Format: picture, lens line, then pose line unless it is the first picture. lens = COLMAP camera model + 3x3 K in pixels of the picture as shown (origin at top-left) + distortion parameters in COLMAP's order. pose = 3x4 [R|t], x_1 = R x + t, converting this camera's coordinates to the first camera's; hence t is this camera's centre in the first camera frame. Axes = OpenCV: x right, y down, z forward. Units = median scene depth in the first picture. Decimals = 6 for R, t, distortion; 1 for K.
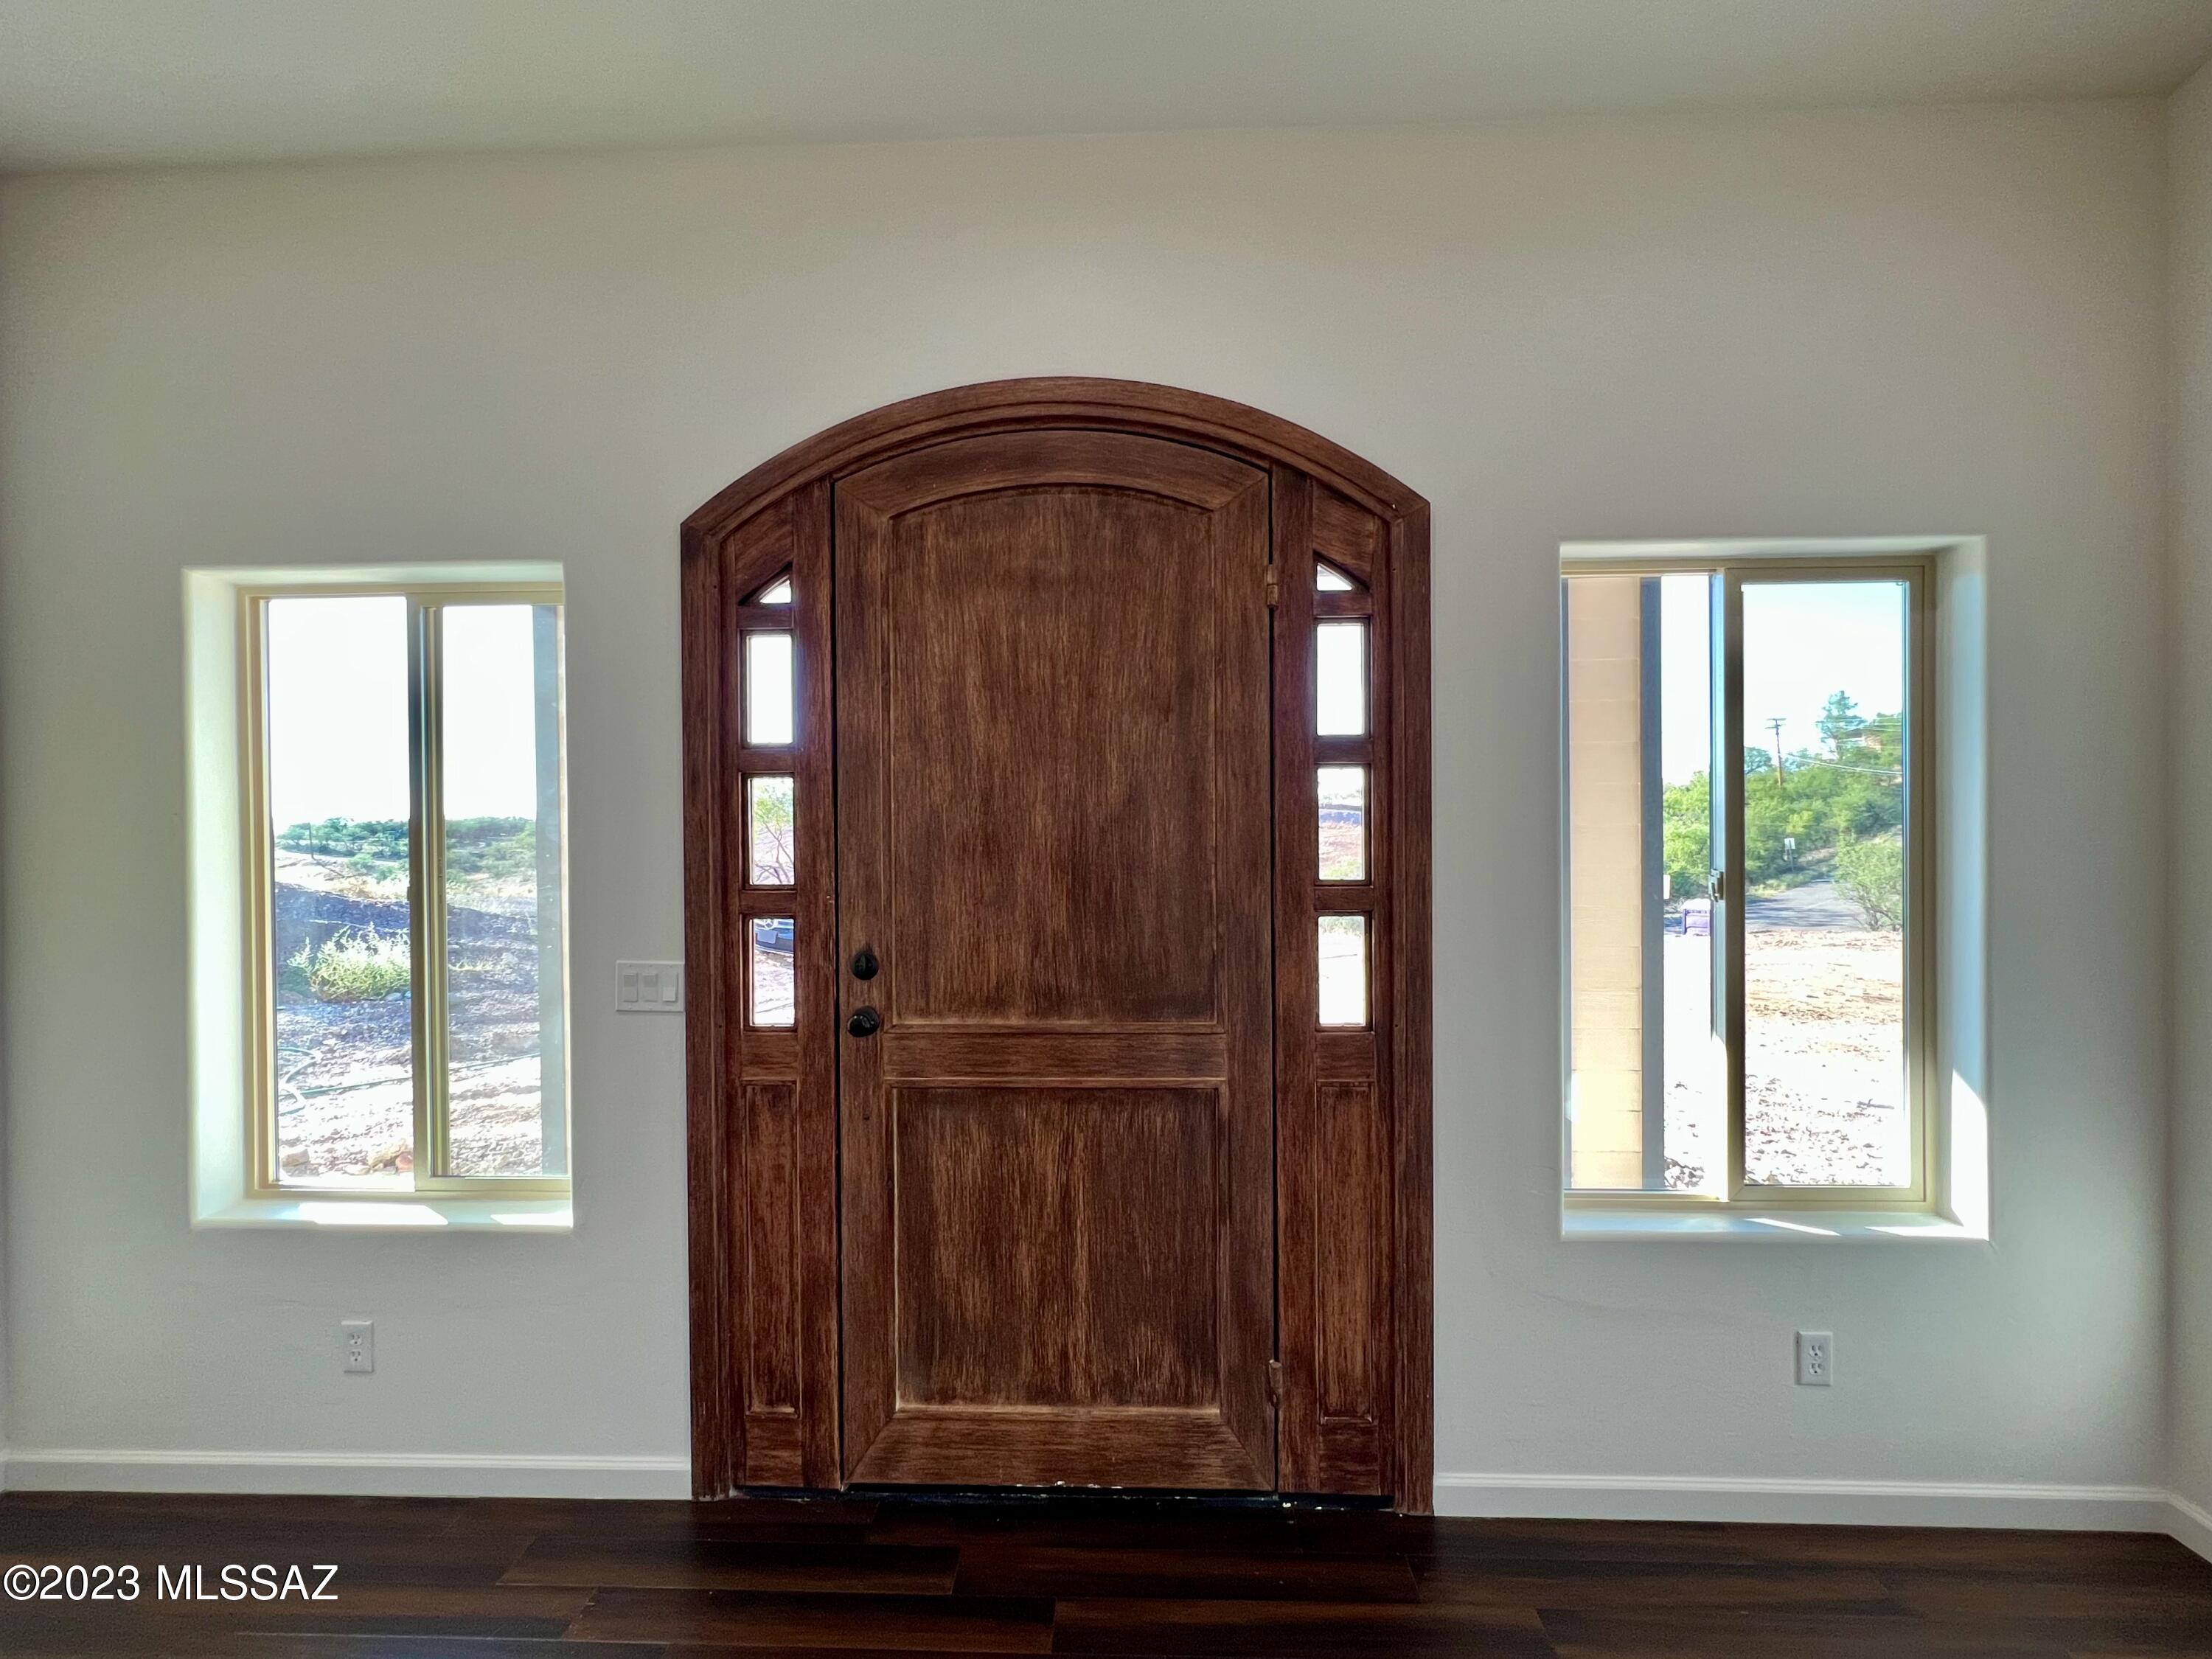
lens RADIAL K [[856.2, 0, 1067.6], [0, 856.2, 829.1], [0, 0, 1]] dist [0.001912, 0.000252]
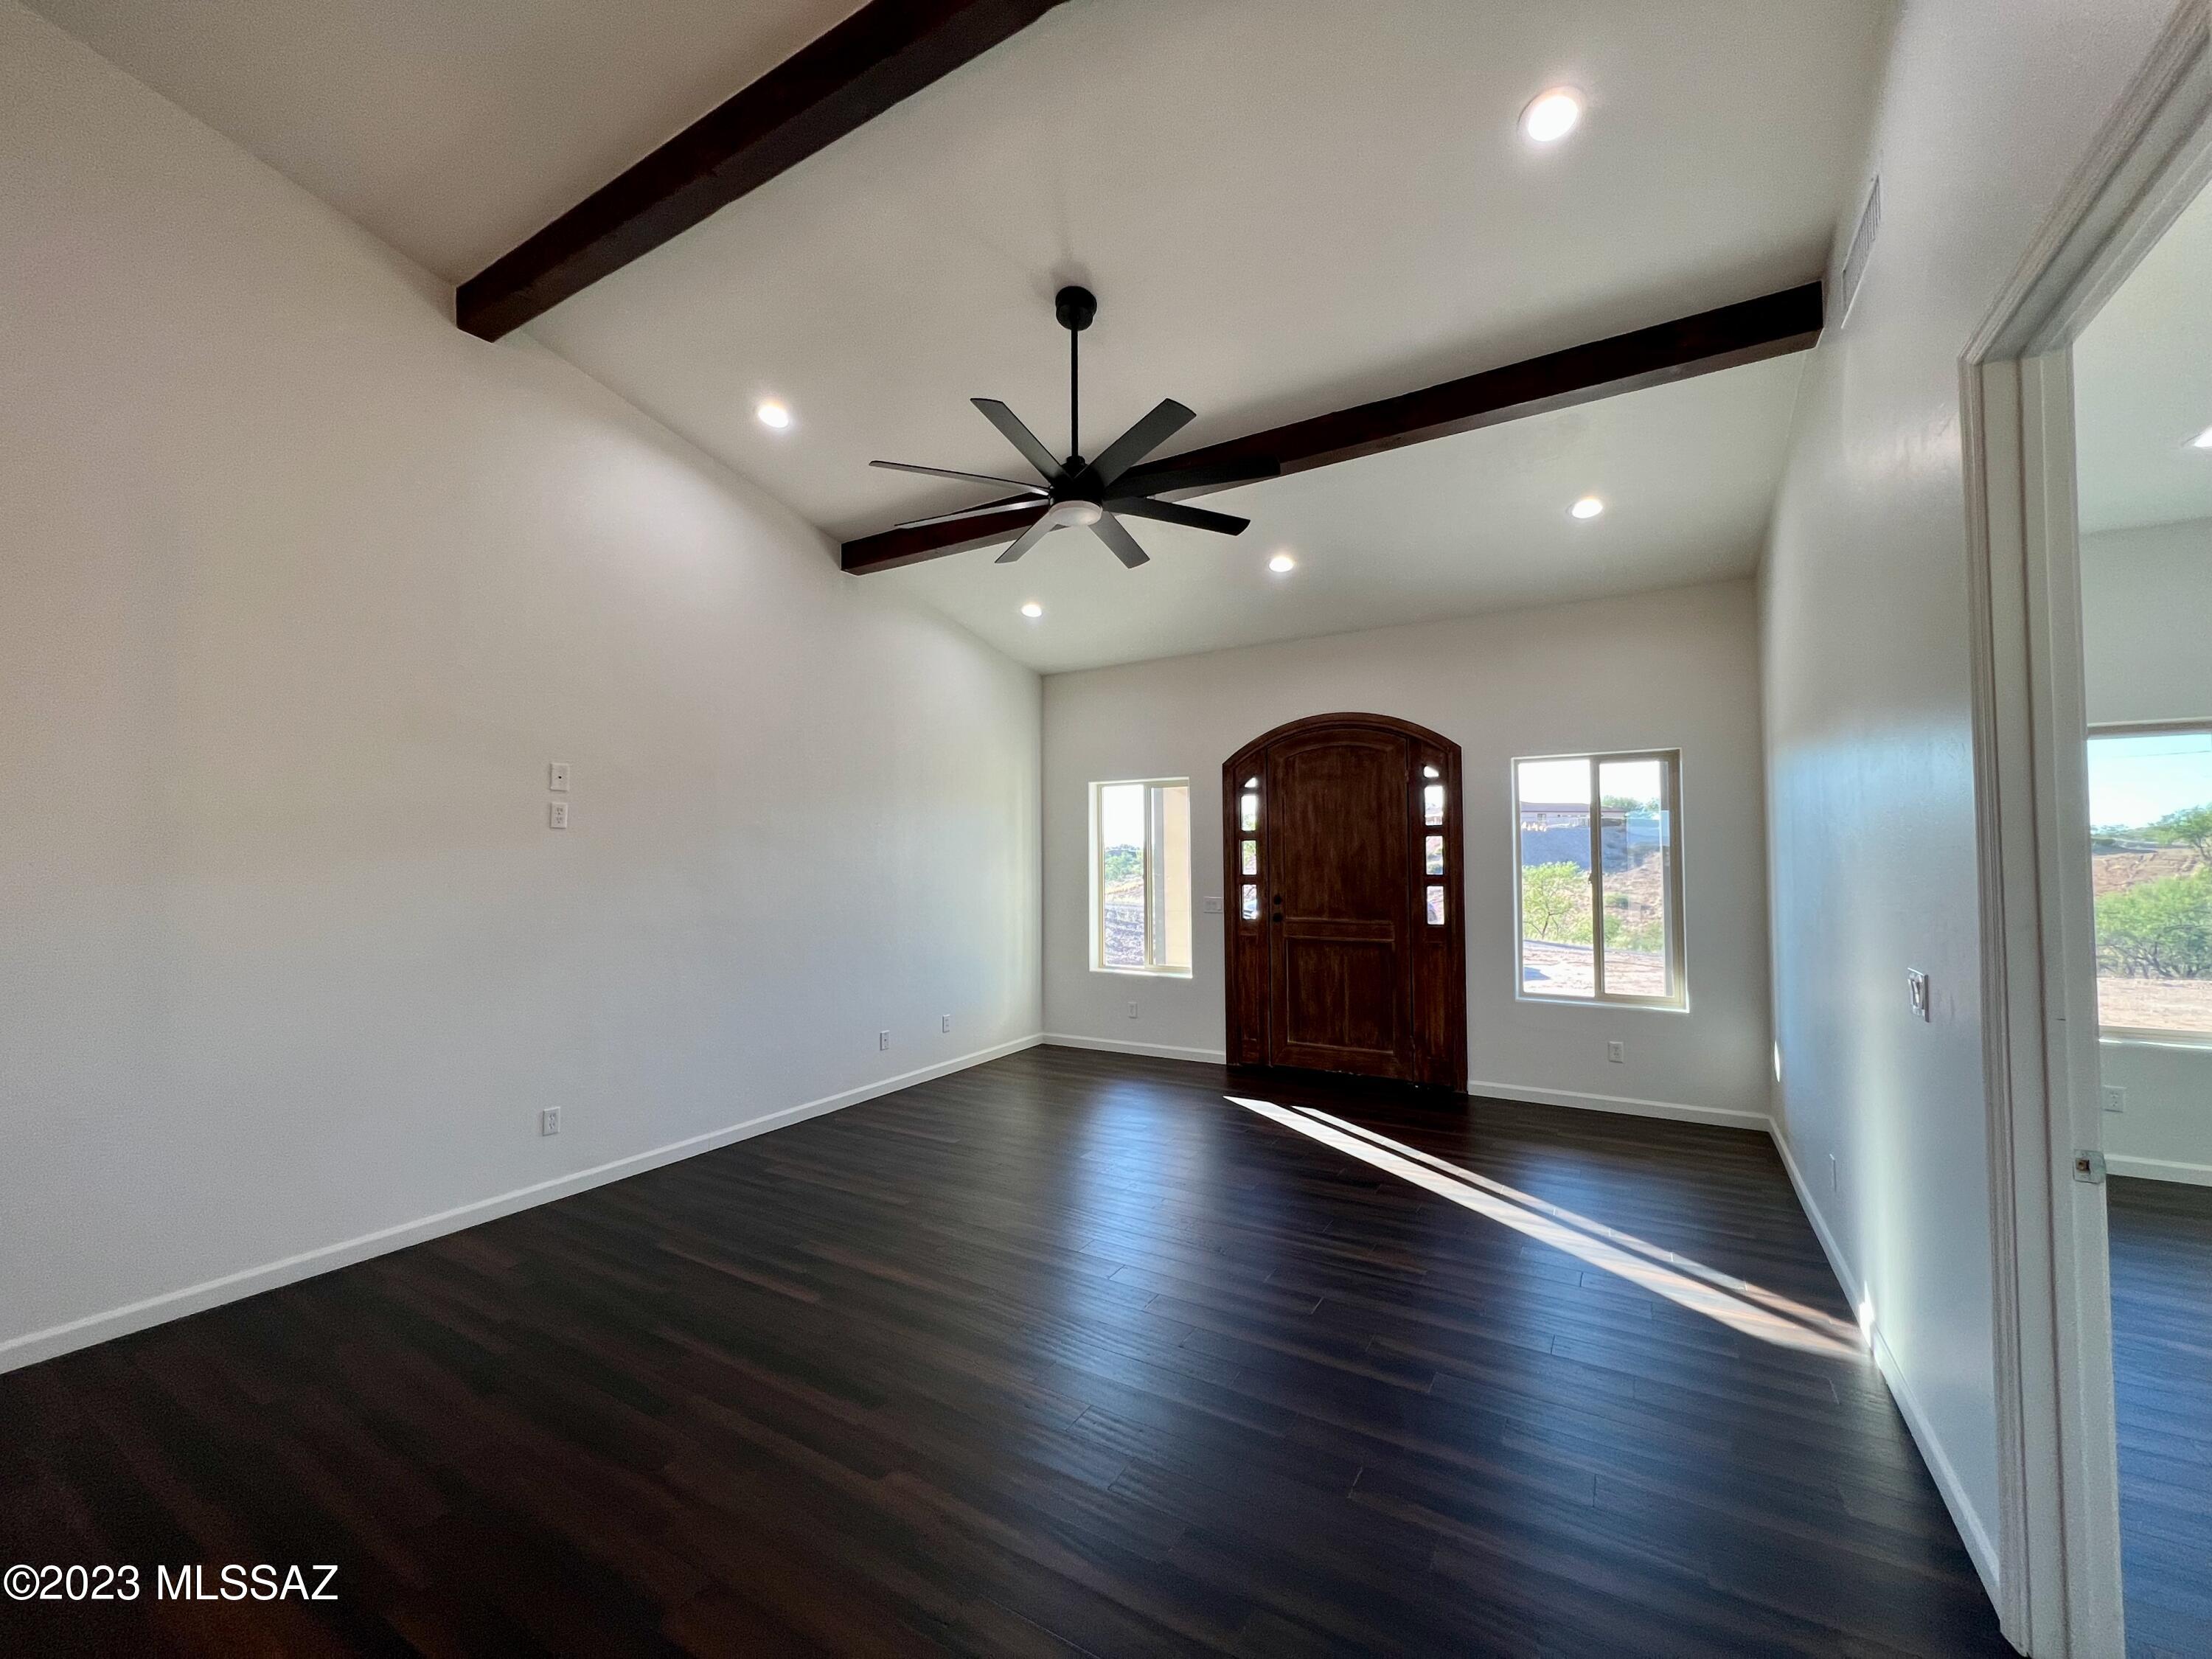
lens RADIAL K [[890.4, 0, 1106.0], [0, 890.4, 829.5], [0, 0, 1]] dist [0.000666, 0.000418]
pose [[0.876110, -0.012910, -0.481939, 0.801176], [-0.003431, 0.999449, -0.033010, 0.010698], [0.482099, 0.030574, 0.875583, -2.206329]]
